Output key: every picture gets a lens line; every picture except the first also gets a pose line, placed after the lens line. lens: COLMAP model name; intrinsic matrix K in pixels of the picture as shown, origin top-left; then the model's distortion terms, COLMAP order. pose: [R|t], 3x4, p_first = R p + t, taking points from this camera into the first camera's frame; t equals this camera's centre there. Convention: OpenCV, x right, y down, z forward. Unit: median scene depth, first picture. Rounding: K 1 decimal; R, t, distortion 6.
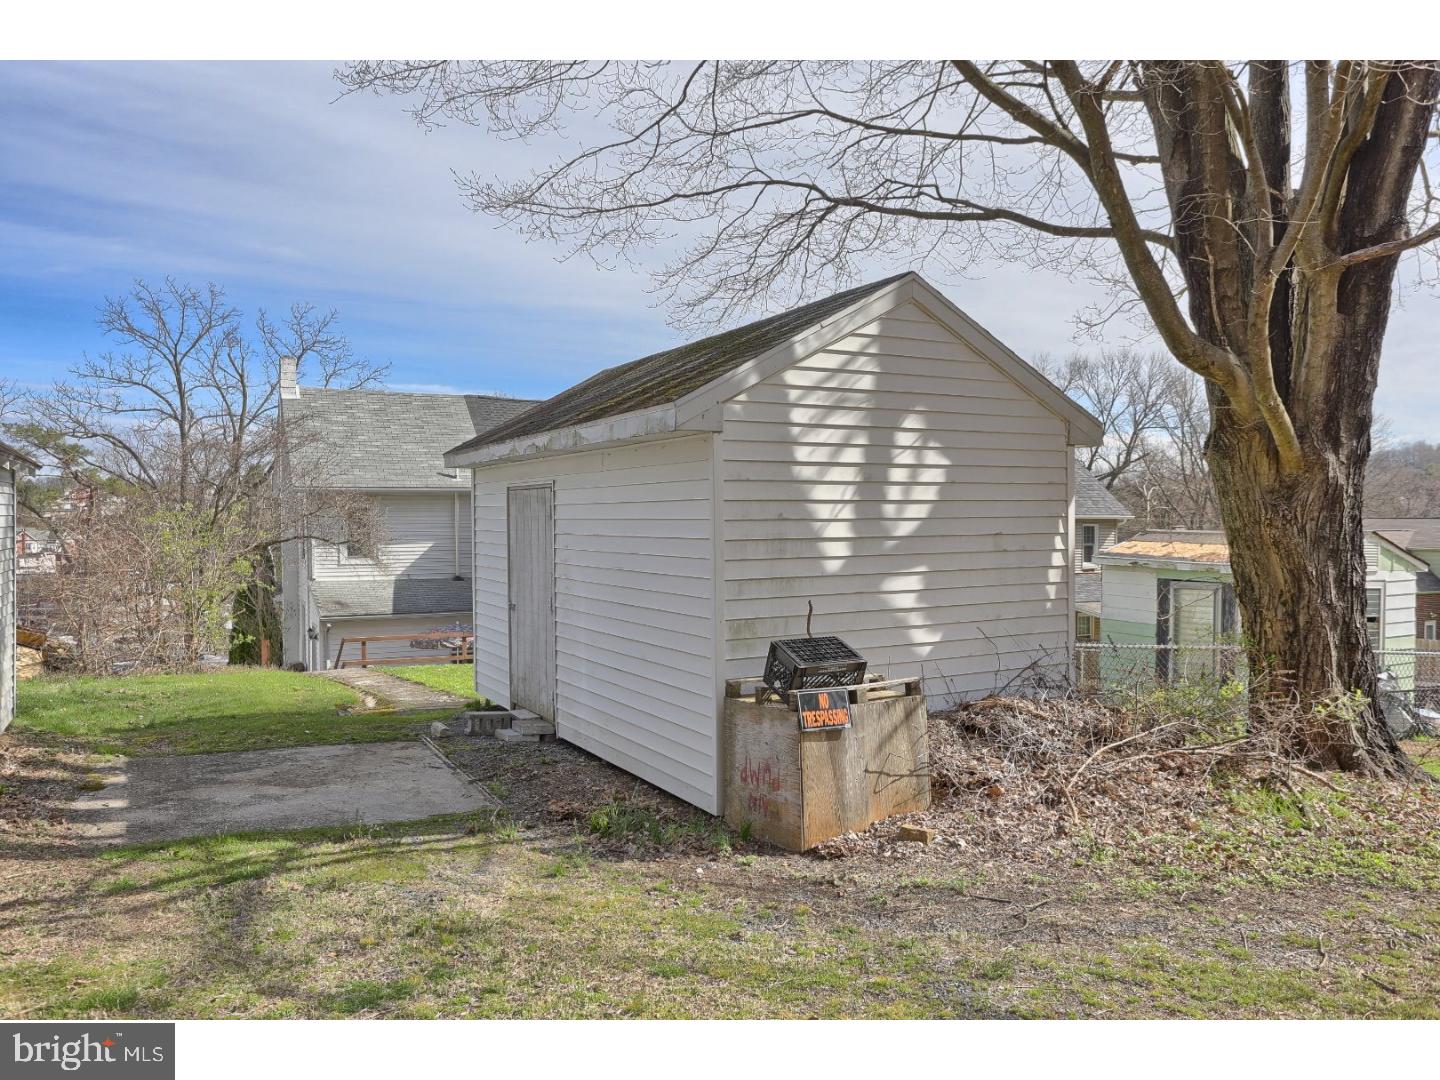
lens RADIAL K [[1004.1, 0, 720.0], [0, 1004.1, 540.0], [0, 0, 1]] dist [-0.003158, -0.000434]
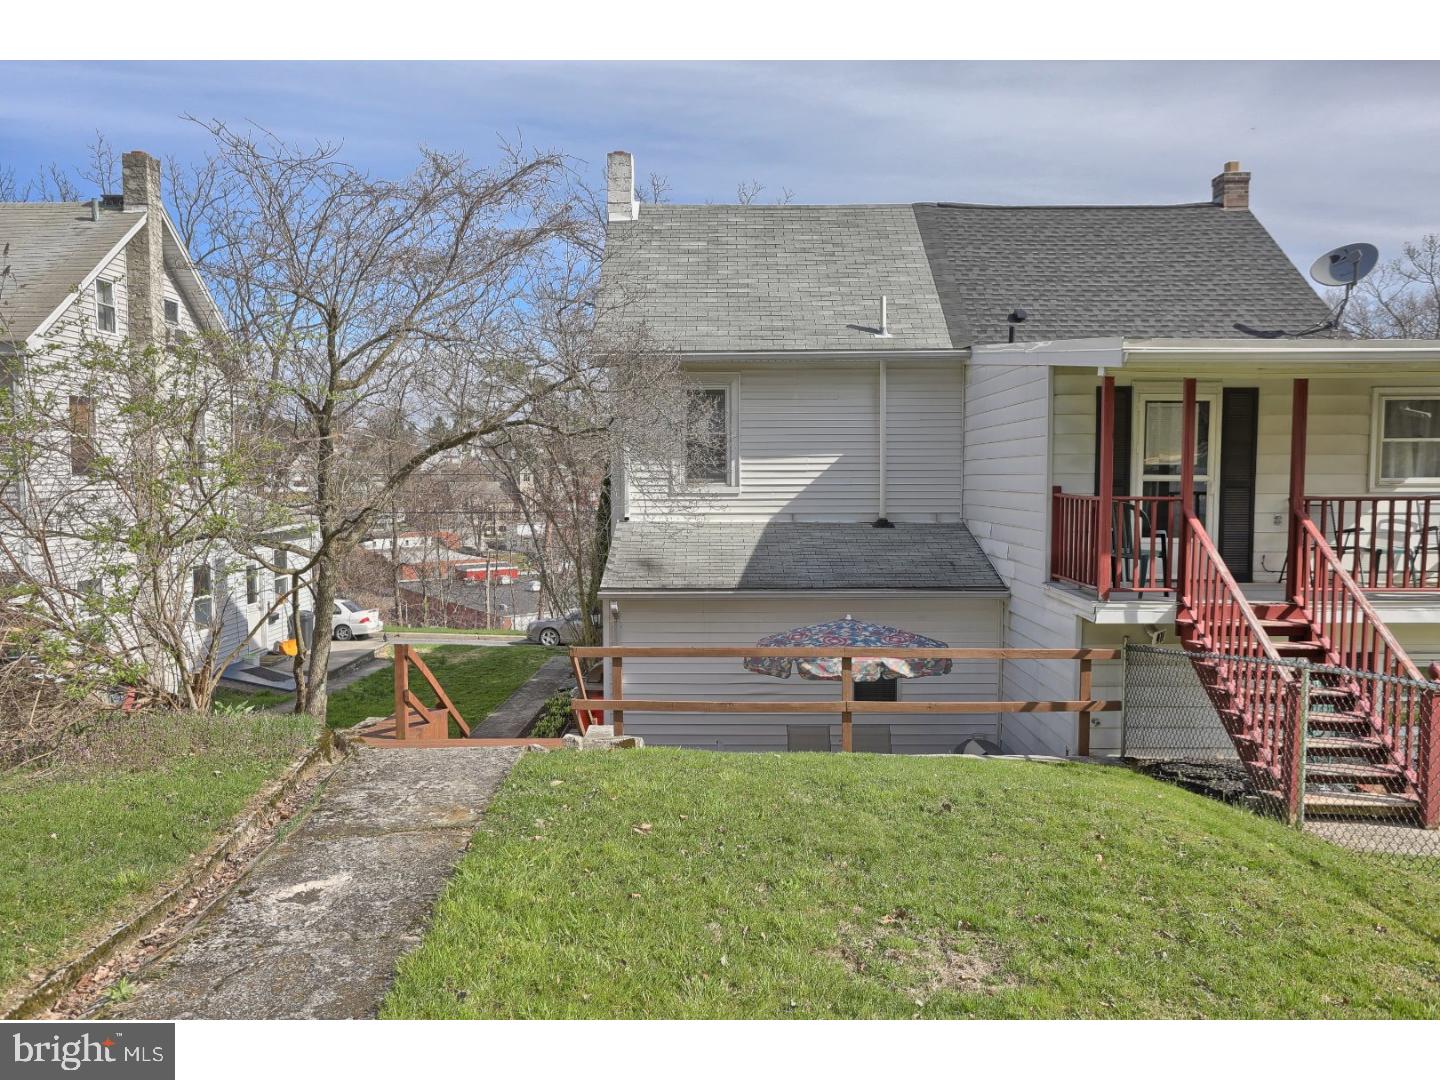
lens RADIAL K [[1004.1, 0, 720.0], [0, 1004.1, 540.0], [0, 0, 1]] dist [-0.003158, -0.000434]
pose [[0.880032, 0.028148, -0.474079, -0.084946], [-0.008175, 0.998992, 0.044138, 0.024431], [0.474843, -0.034967, 0.879375, 0.494106]]
